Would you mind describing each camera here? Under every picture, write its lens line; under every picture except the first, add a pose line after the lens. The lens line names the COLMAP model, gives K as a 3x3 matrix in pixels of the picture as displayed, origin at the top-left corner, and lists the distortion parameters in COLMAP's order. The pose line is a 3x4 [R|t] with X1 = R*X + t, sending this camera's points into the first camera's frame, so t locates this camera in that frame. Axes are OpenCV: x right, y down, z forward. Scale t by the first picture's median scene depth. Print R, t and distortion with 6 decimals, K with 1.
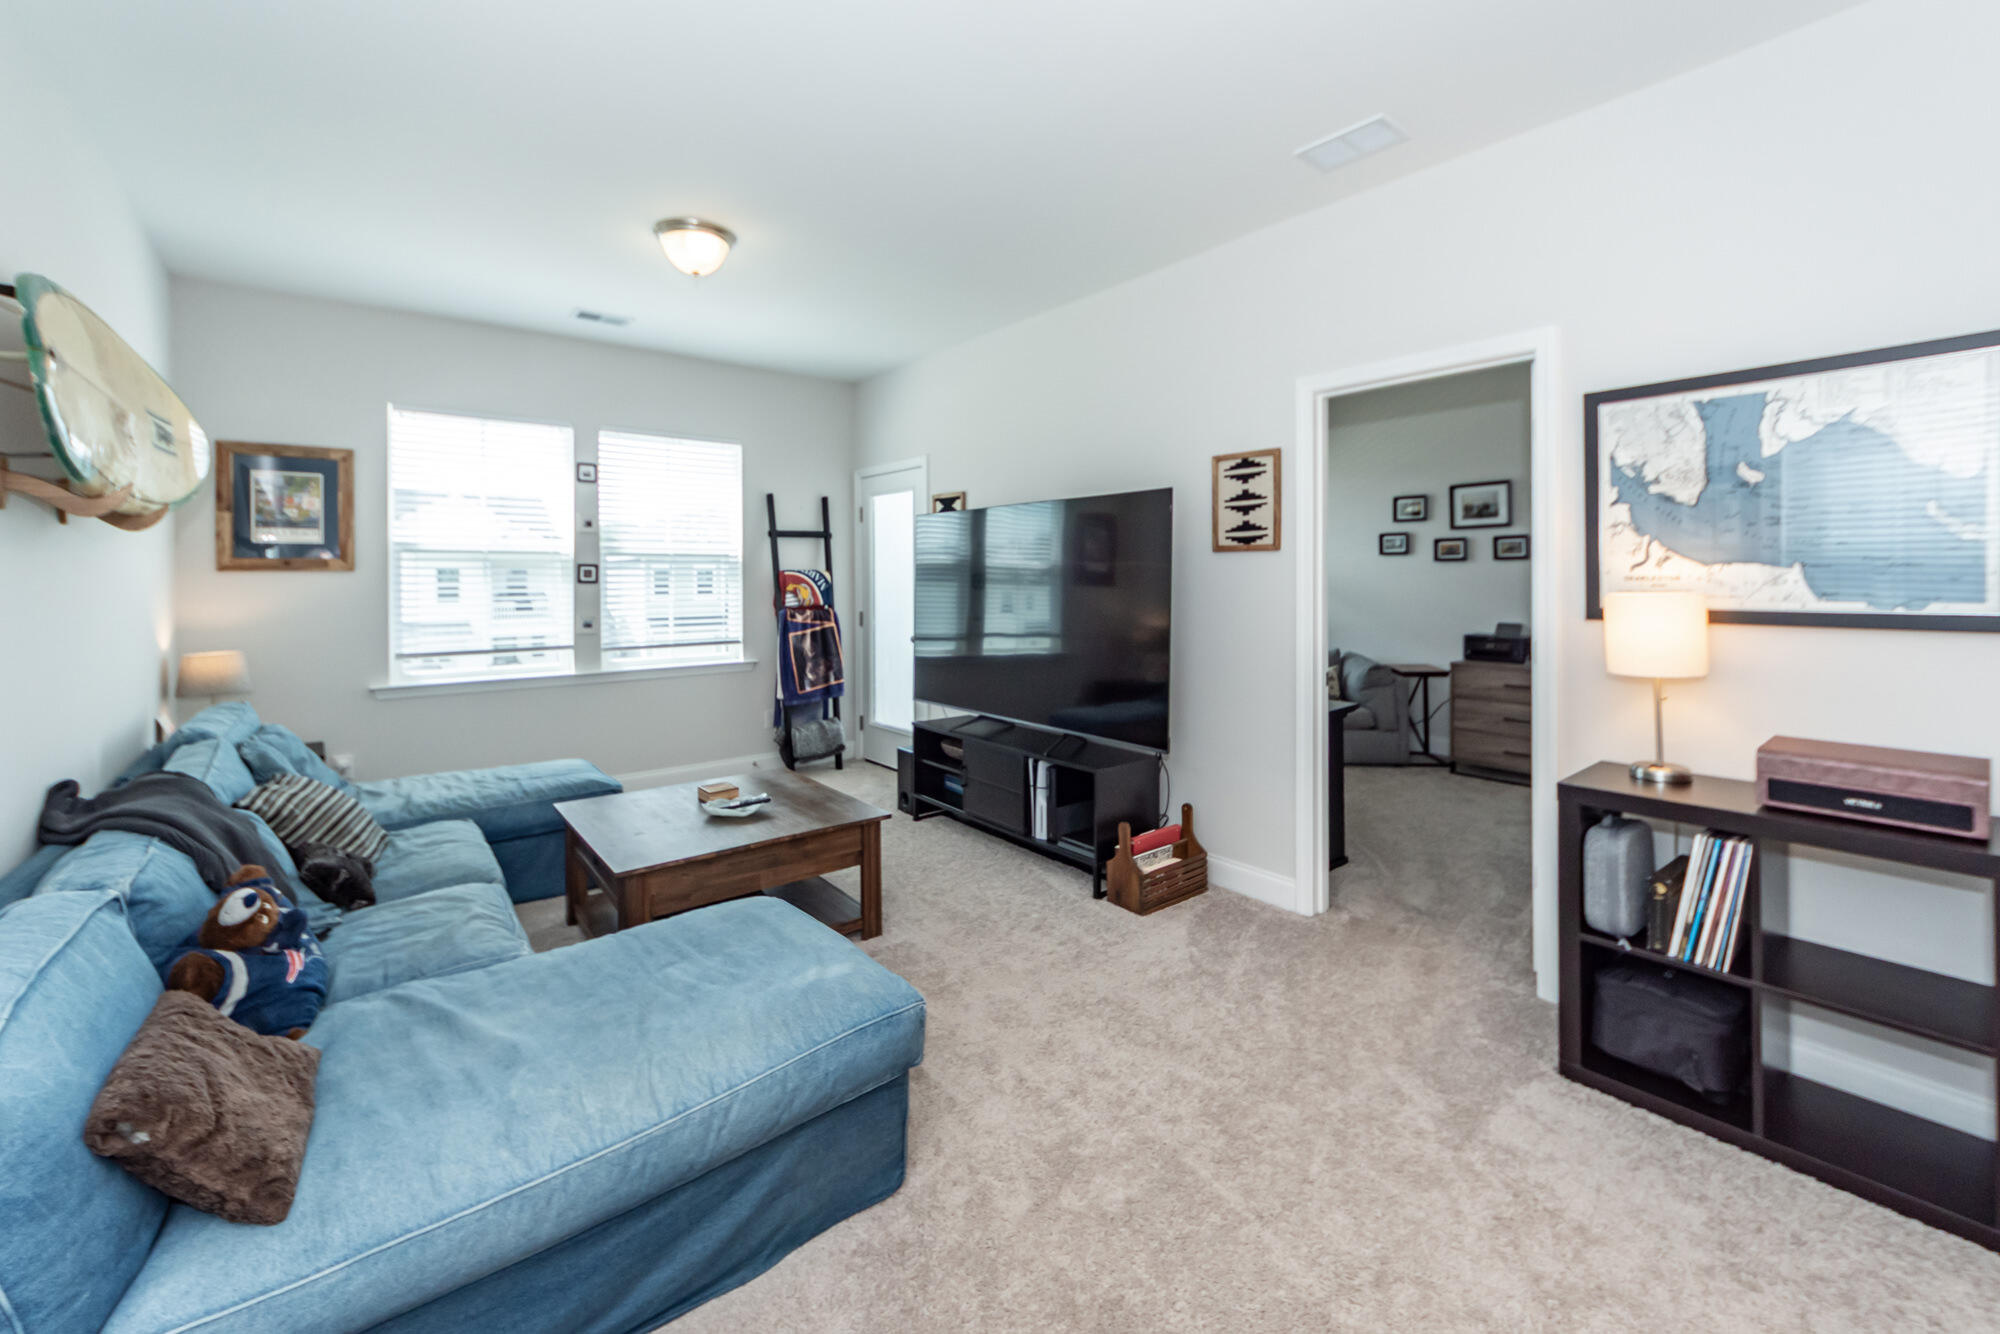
lens RADIAL K [[801.9, 0, 990.1], [0, 801.9, 572.1], [0, 0, 1]] dist [0.001240, -0.000427]
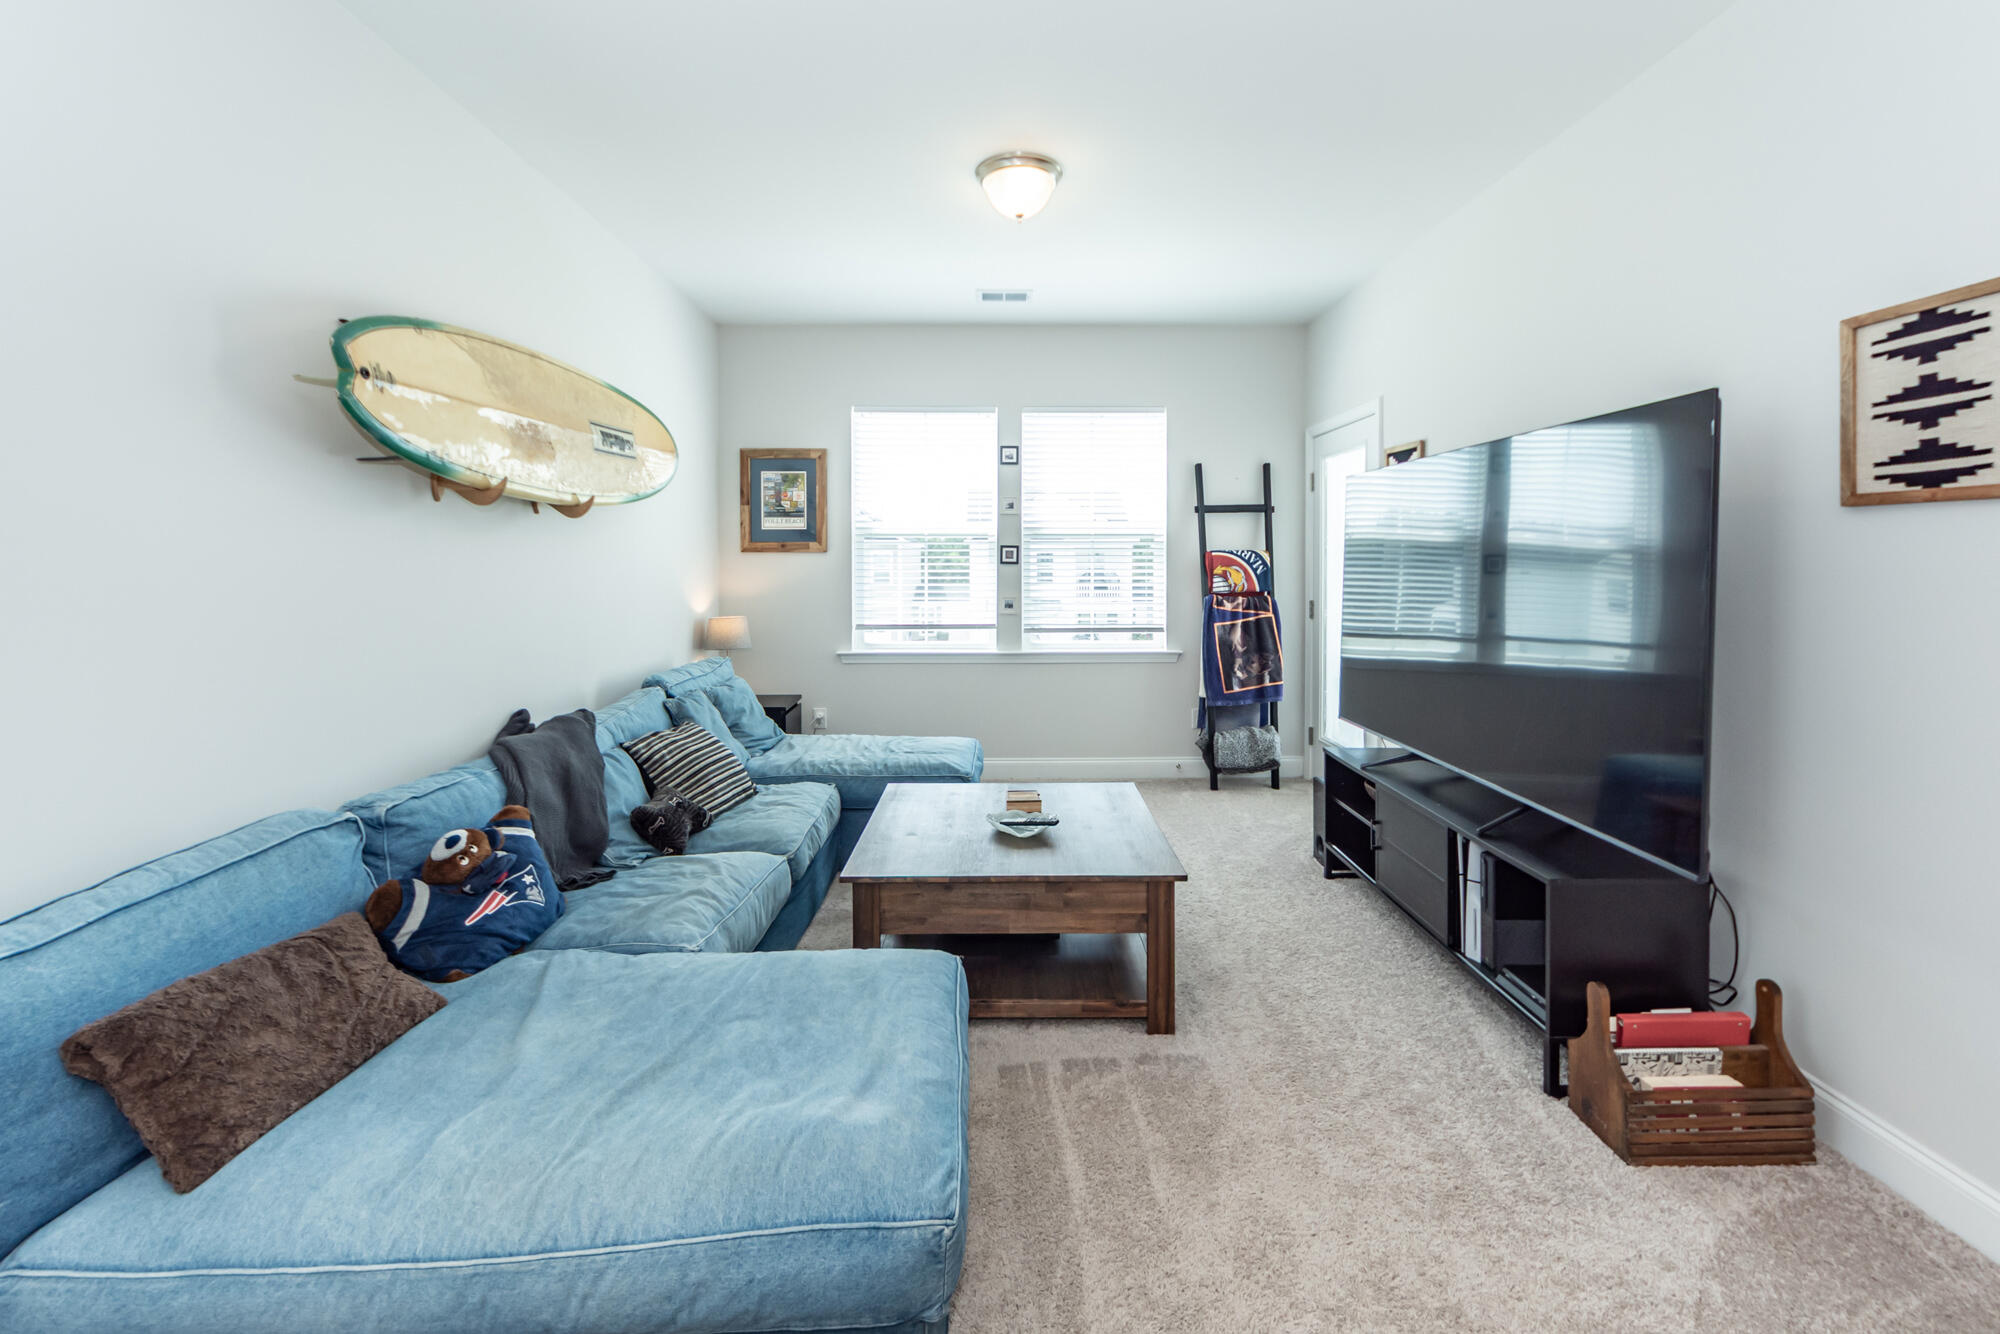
lens RADIAL K [[801.9, 0, 1034.6], [0, 801.9, 562.1], [0, 0, 1]] dist [0.001240, -0.000427]
pose [[0.792214, 0.002823, -0.610237, 0.185786], [0.001607, 0.999976, 0.006712, 0.006360], [0.610242, -0.006298, 0.792190, 0.284941]]
